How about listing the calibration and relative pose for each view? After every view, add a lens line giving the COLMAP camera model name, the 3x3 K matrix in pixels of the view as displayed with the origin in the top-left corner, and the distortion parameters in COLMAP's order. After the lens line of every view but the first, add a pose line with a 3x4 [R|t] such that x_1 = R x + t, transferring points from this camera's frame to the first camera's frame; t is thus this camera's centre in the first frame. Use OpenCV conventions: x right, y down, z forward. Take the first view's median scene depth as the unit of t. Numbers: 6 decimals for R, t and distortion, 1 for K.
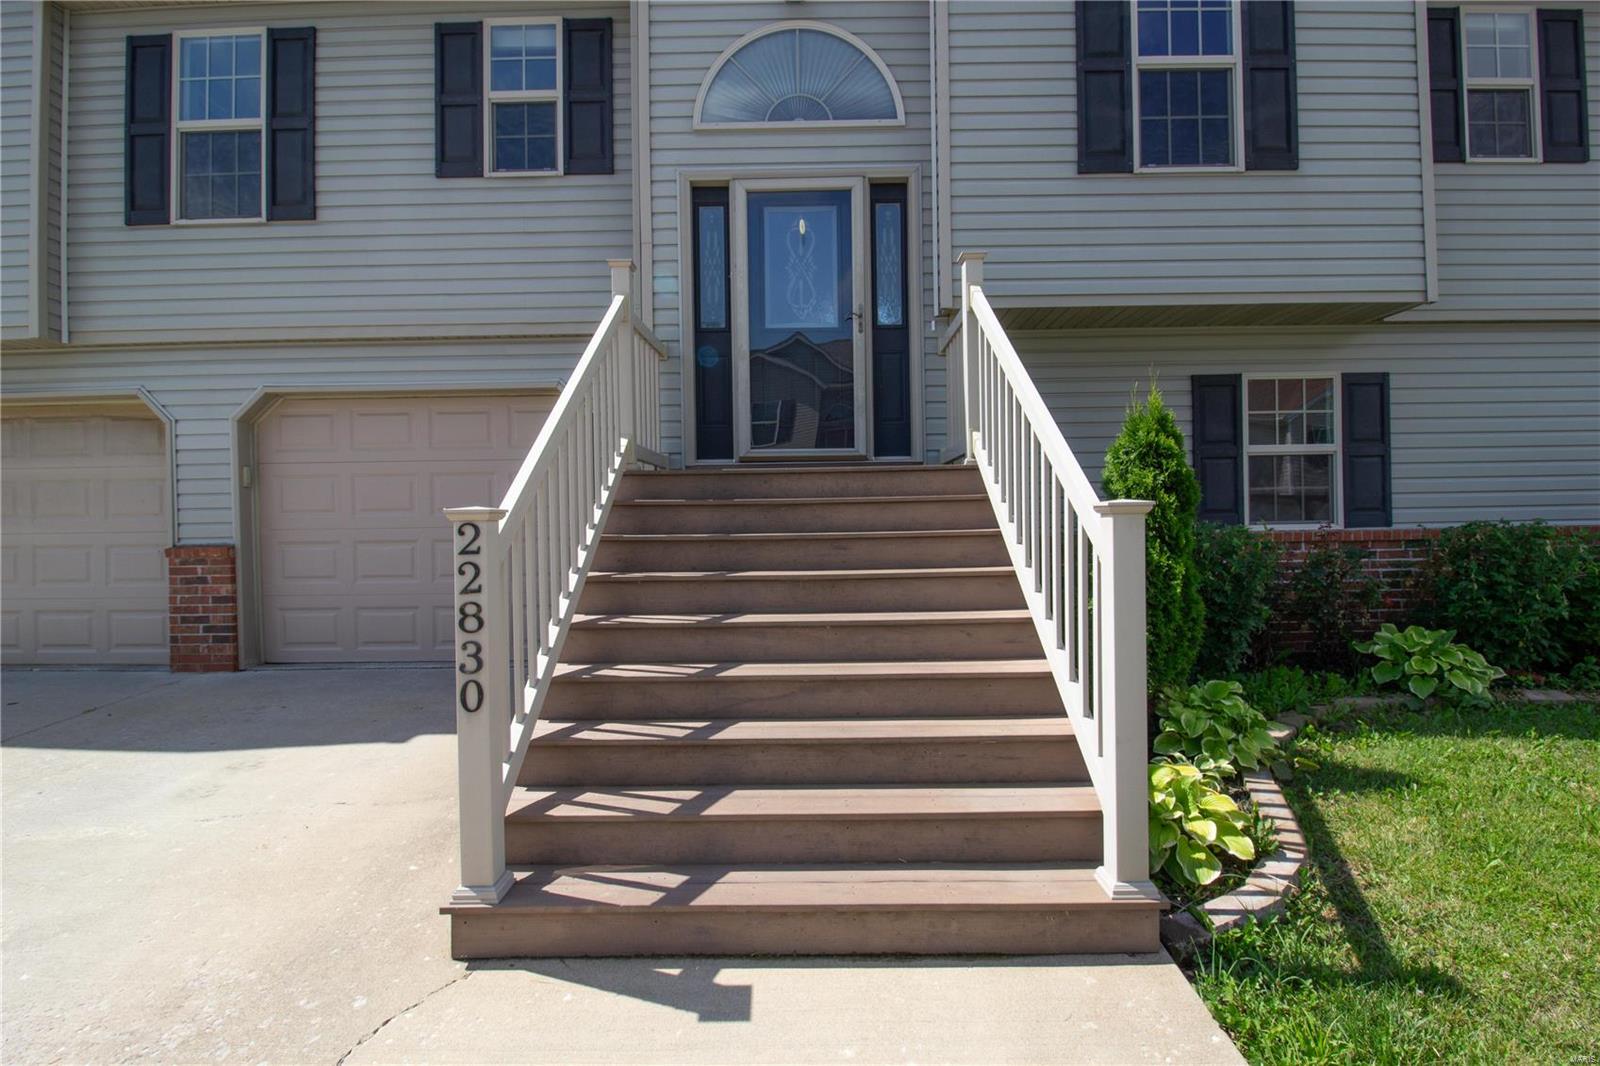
lens RADIAL K [[748.4, 0, 796.3], [0, 748.4, 530.5], [0, 0, 1]] dist [-0.005484, -0.005514]
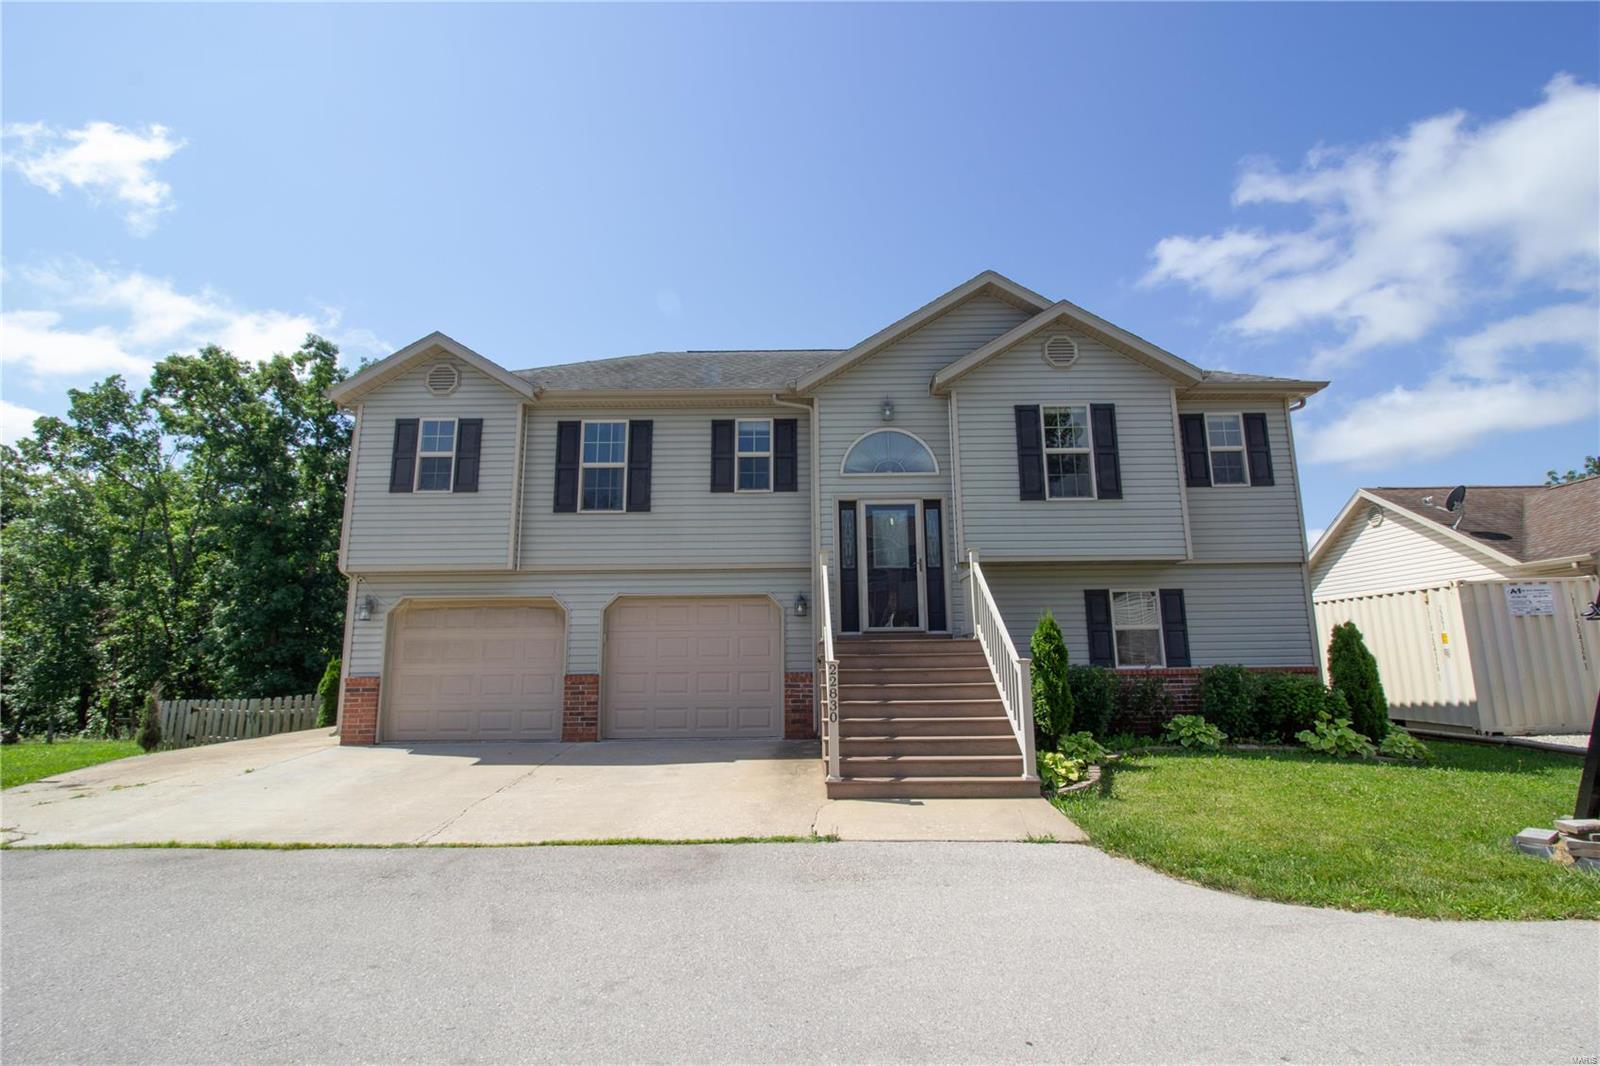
lens RADIAL K [[748.4, 0, 805.1], [0, 748.4, 533.5], [0, 0, 1]] dist [-0.005484, -0.005514]
pose [[0.999925, 0.005905, 0.010764, -0.253911], [-0.003876, 0.983730, -0.179614, 0.006179], [-0.011649, 0.179559, 0.983678, -1.042315]]
